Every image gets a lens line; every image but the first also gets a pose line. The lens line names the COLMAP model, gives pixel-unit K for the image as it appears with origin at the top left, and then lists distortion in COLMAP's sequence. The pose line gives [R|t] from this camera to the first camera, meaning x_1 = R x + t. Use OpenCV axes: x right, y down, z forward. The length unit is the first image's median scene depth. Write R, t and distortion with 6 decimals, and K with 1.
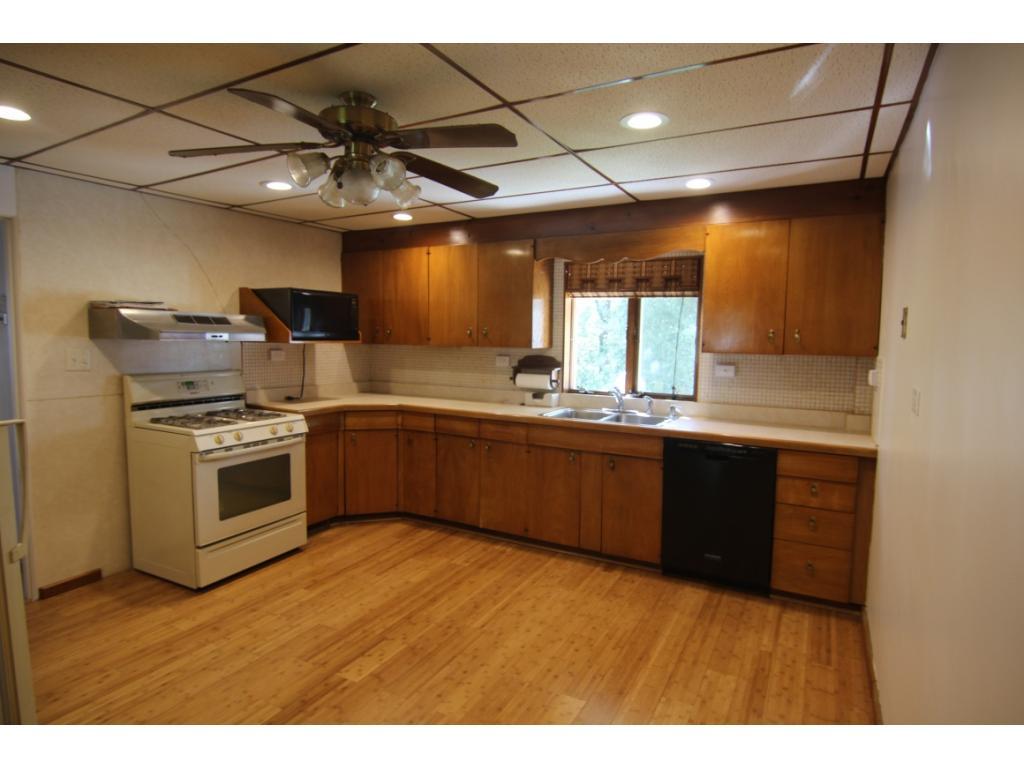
lens RADIAL K [[575.2, 0, 515.7], [0, 575.2, 383.6], [0, 0, 1]] dist [-0.000434, 0.000363]
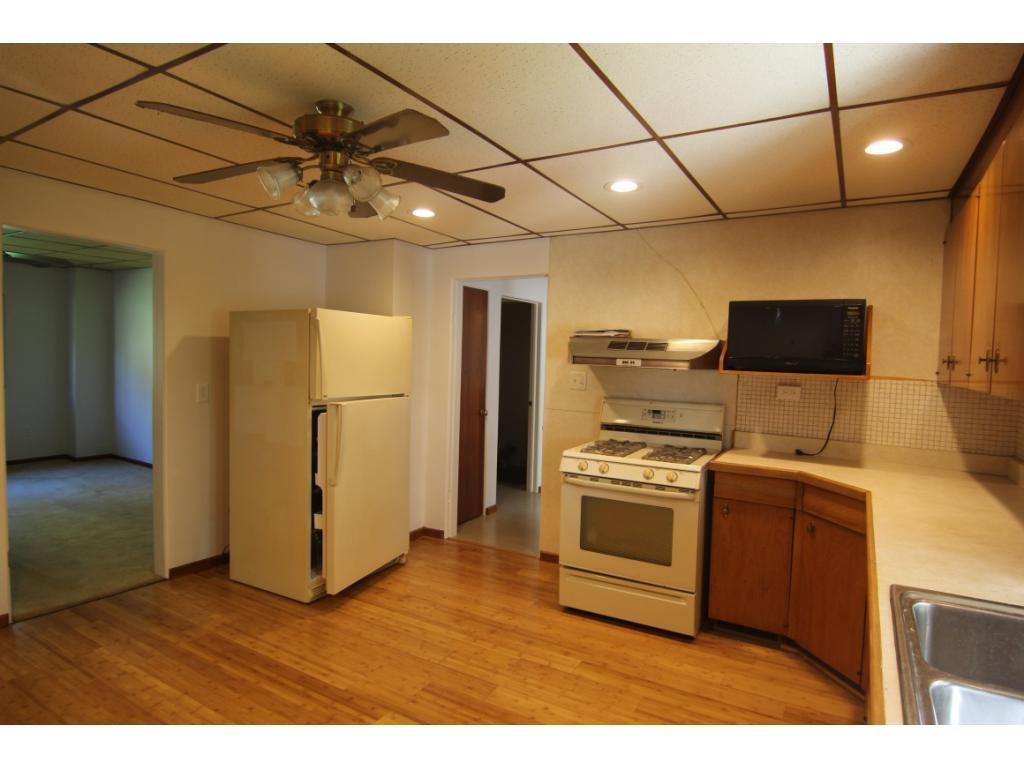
lens RADIAL K [[575.2, 0, 518.9], [0, 575.2, 386.7], [0, 0, 1]] dist [-0.000434, 0.000363]
pose [[-0.022421, 0.038968, -0.998989, 0.436431], [-0.112229, 0.992826, 0.041247, -0.061356], [0.993429, 0.113040, -0.017886, 0.846352]]
